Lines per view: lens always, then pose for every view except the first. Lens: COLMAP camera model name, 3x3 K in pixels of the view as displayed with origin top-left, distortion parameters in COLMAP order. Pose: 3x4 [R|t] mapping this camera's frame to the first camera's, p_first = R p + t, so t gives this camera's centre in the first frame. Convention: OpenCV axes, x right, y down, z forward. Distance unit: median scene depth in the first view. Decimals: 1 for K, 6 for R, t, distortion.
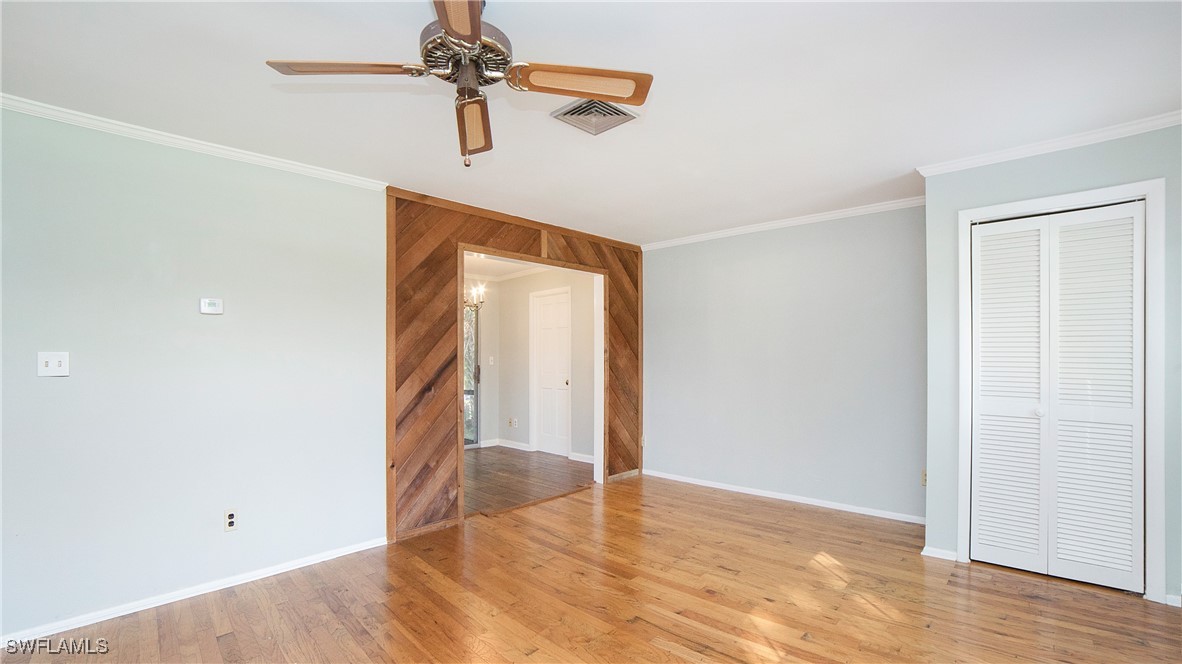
lens RADIAL K [[553.6, 0, 592.2], [0, 553.6, 366.1], [0, 0, 1]] dist [0.000153, 0.000026]
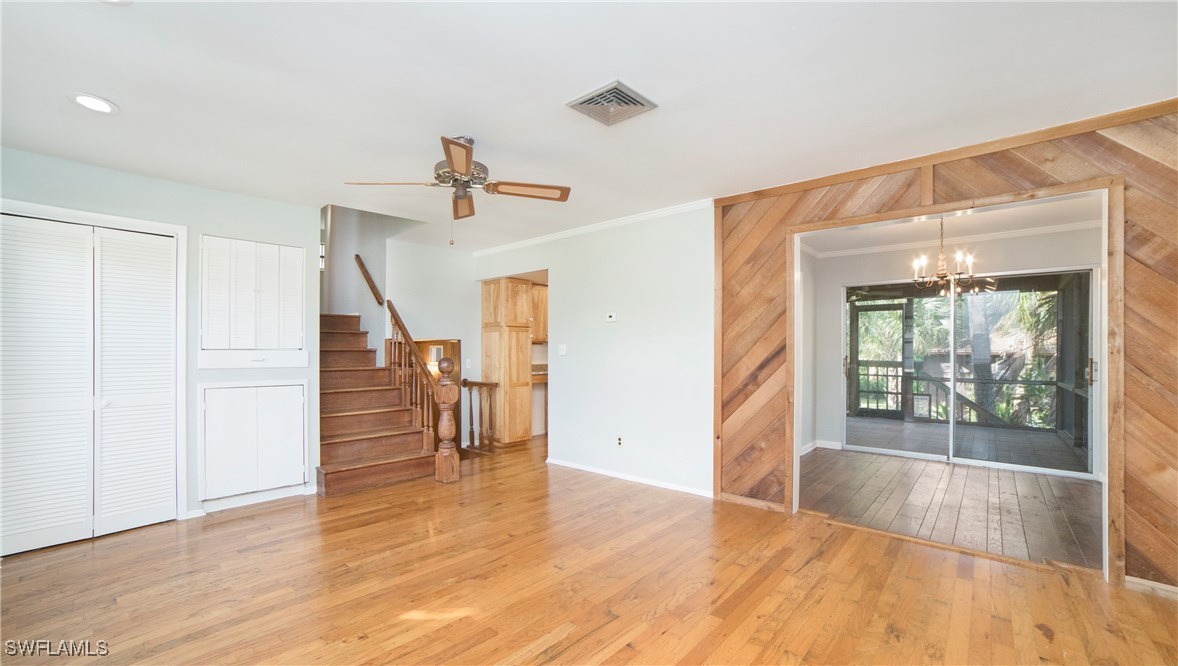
lens RADIAL K [[483.3, 0, 606.5], [0, 483.3, 359.0], [0, 0, 1]] dist [0.000226, 0.000023]
pose [[-0.014844, 0.000183, -0.999890, 0.743964], [-0.020952, 0.999780, 0.000494, 0.019418], [0.999670, 0.020957, -0.014837, 0.824613]]
